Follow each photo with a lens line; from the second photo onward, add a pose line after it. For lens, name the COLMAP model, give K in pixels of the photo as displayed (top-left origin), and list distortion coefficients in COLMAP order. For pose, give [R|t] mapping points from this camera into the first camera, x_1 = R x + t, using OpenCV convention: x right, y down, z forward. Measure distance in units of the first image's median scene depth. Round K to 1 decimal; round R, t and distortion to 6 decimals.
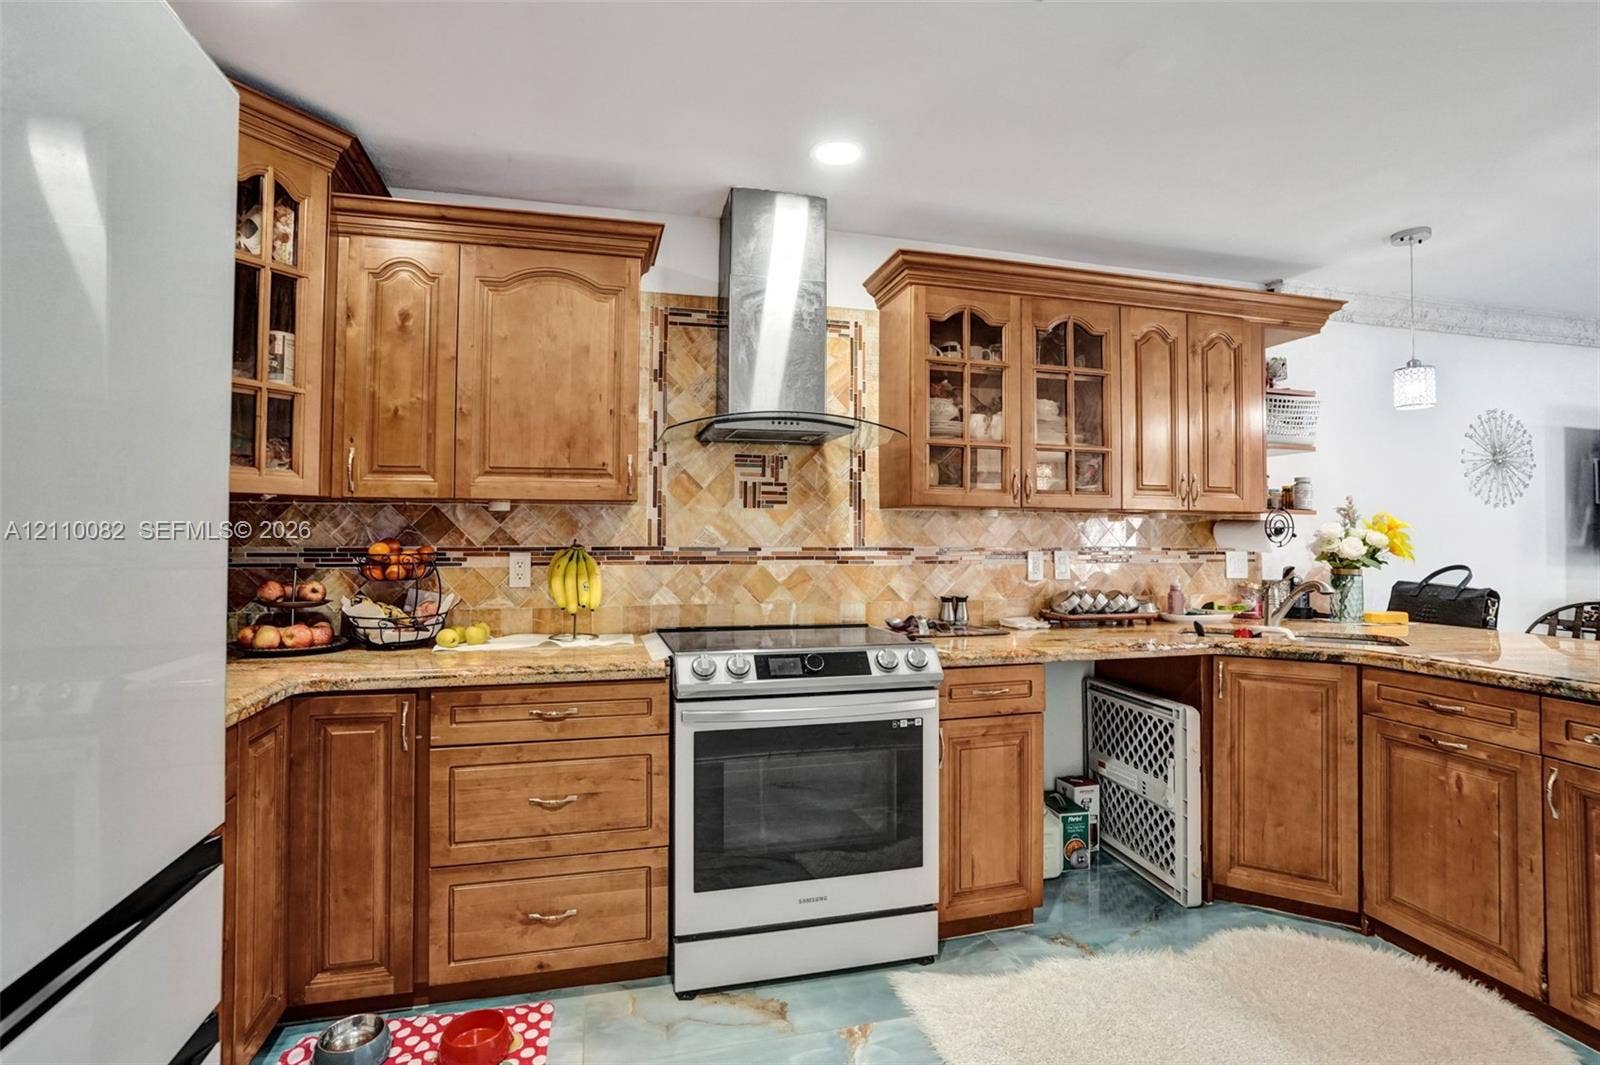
lens RADIAL K [[769.7, 0, 812.5], [0, 769.7, 506.6], [0, 0, 1]] dist [-0.002161, 0.001961]
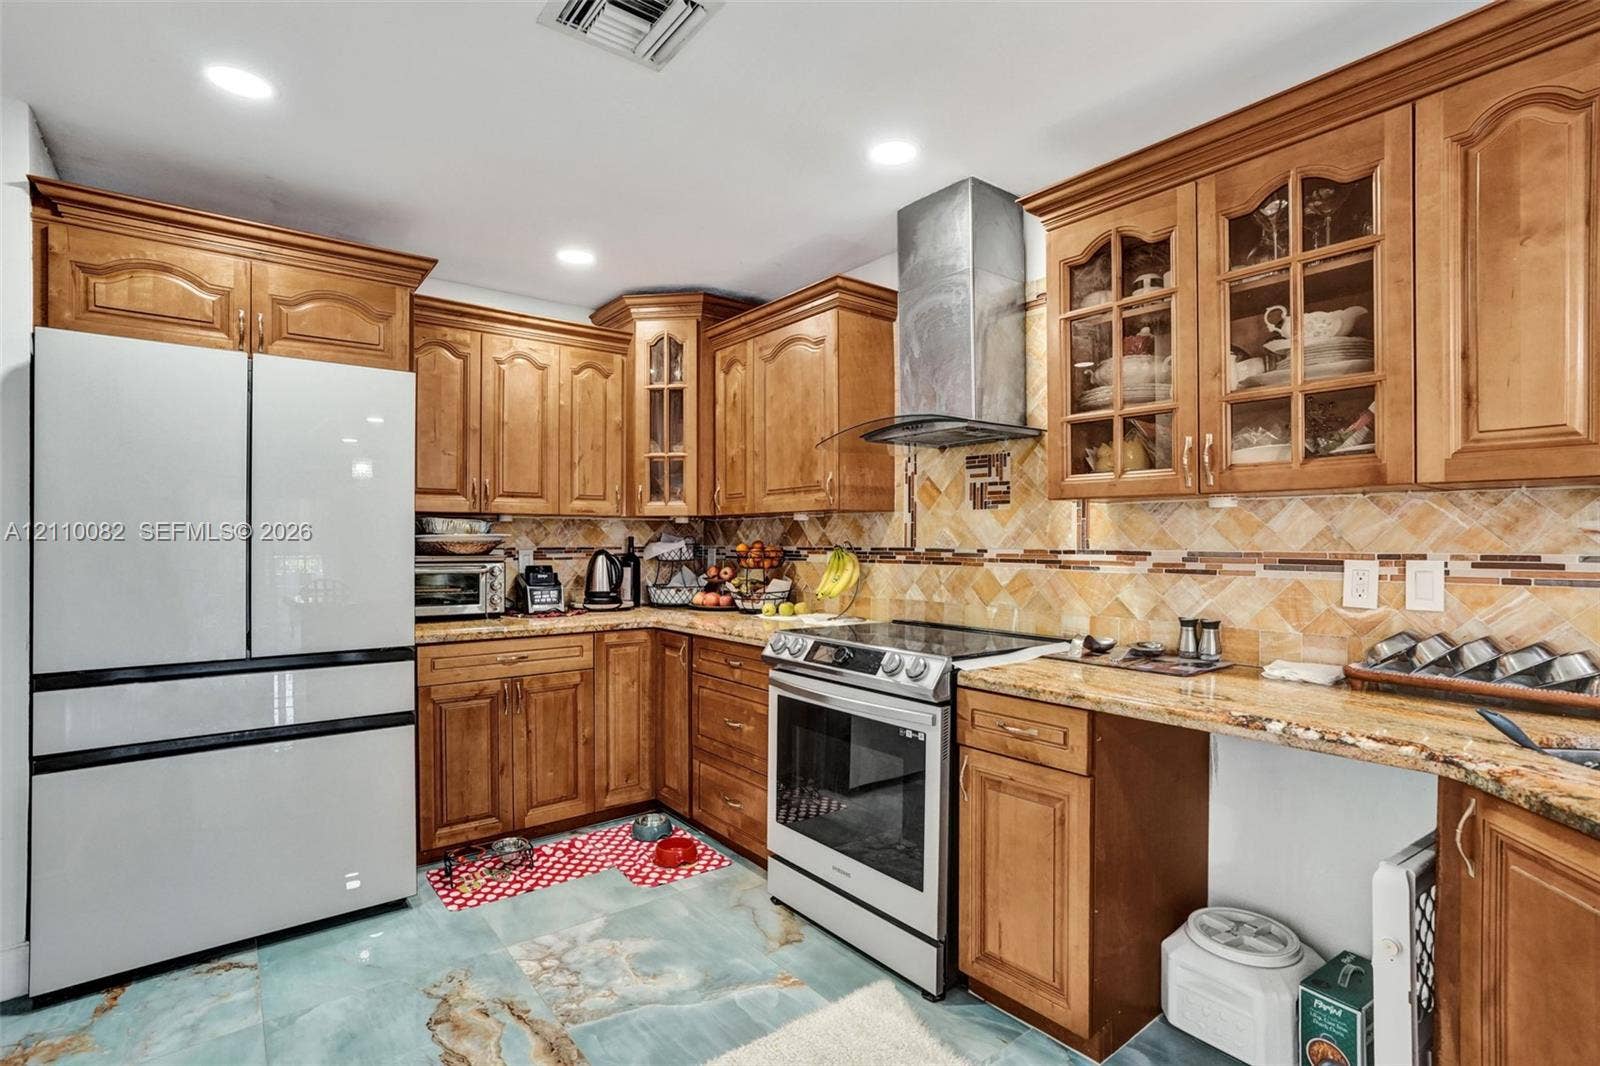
lens RADIAL K [[769.7, 0, 807.9], [0, 769.7, 533.2], [0, 0, 1]] dist [-0.002161, 0.001961]
pose [[0.403954, -0.012431, -0.914695, 0.743989], [0.037510, 0.999292, 0.002985, 0.021524], [0.914010, -0.035516, 0.404134, 0.405023]]
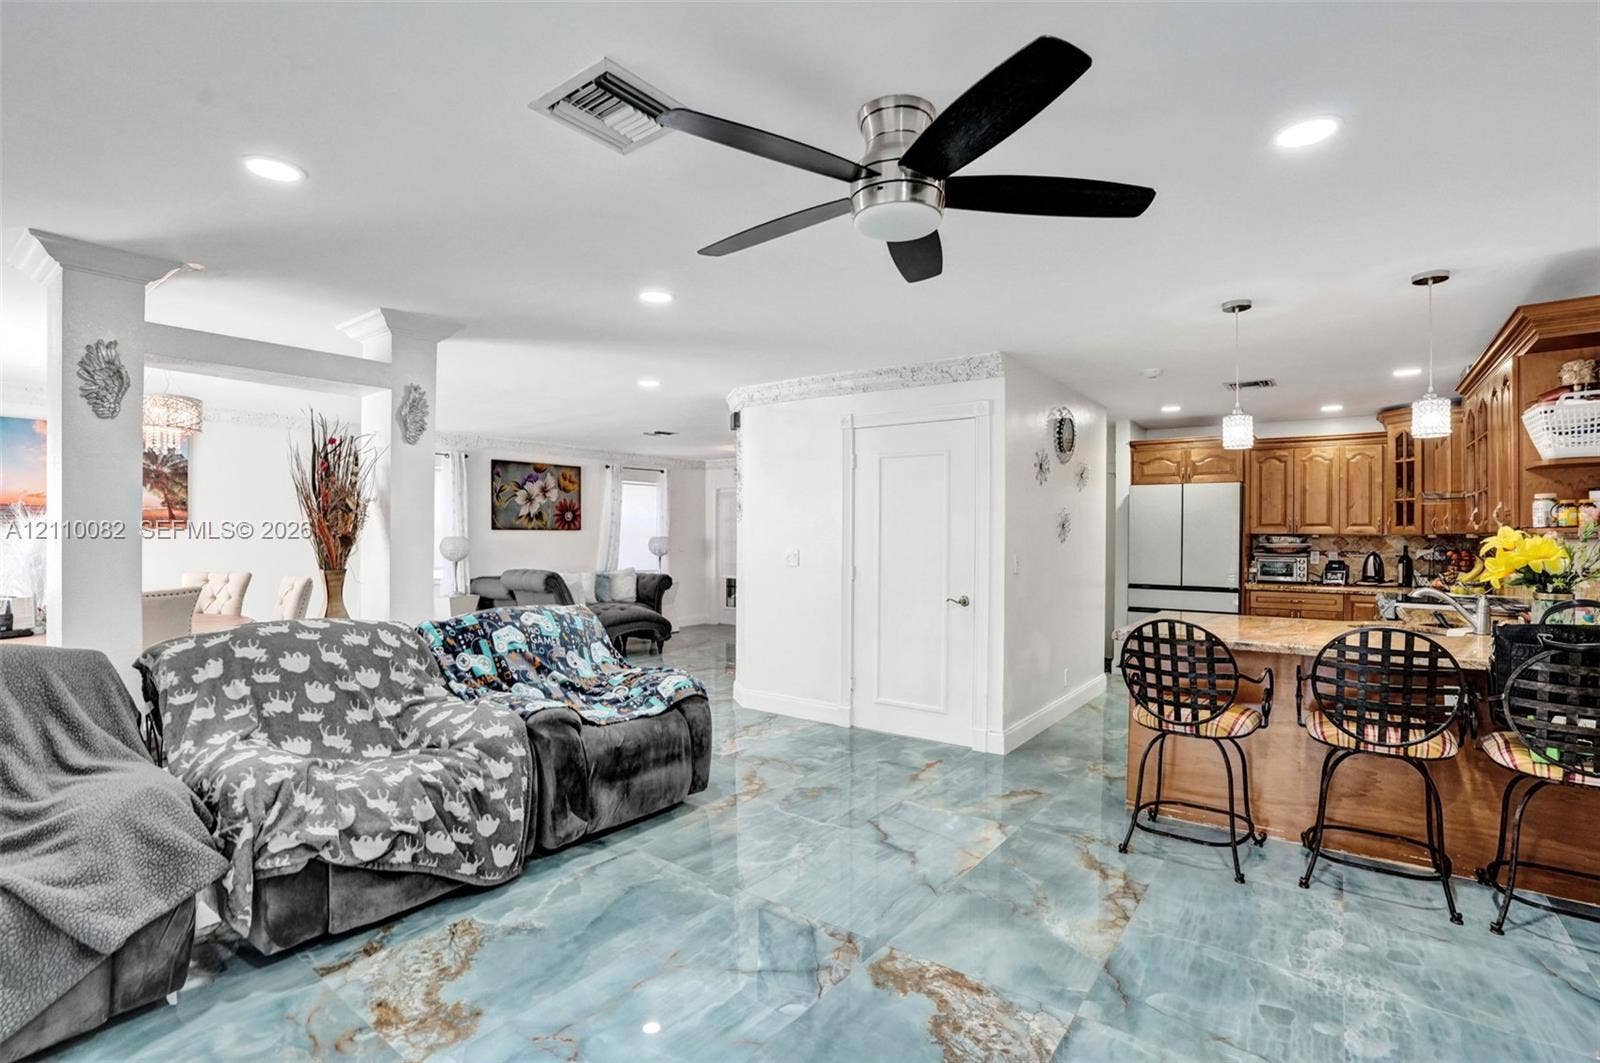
lens RADIAL K [[769.7, 0, 798.9], [0, 769.7, 529.1], [0, 0, 1]] dist [-0.002161, 0.001961]
pose [[-0.776416, -0.010969, -0.630126, 2.188346], [0.015659, 0.999204, -0.036688, 0.026048], [0.630027, -0.038353, -0.775626, 1.286639]]
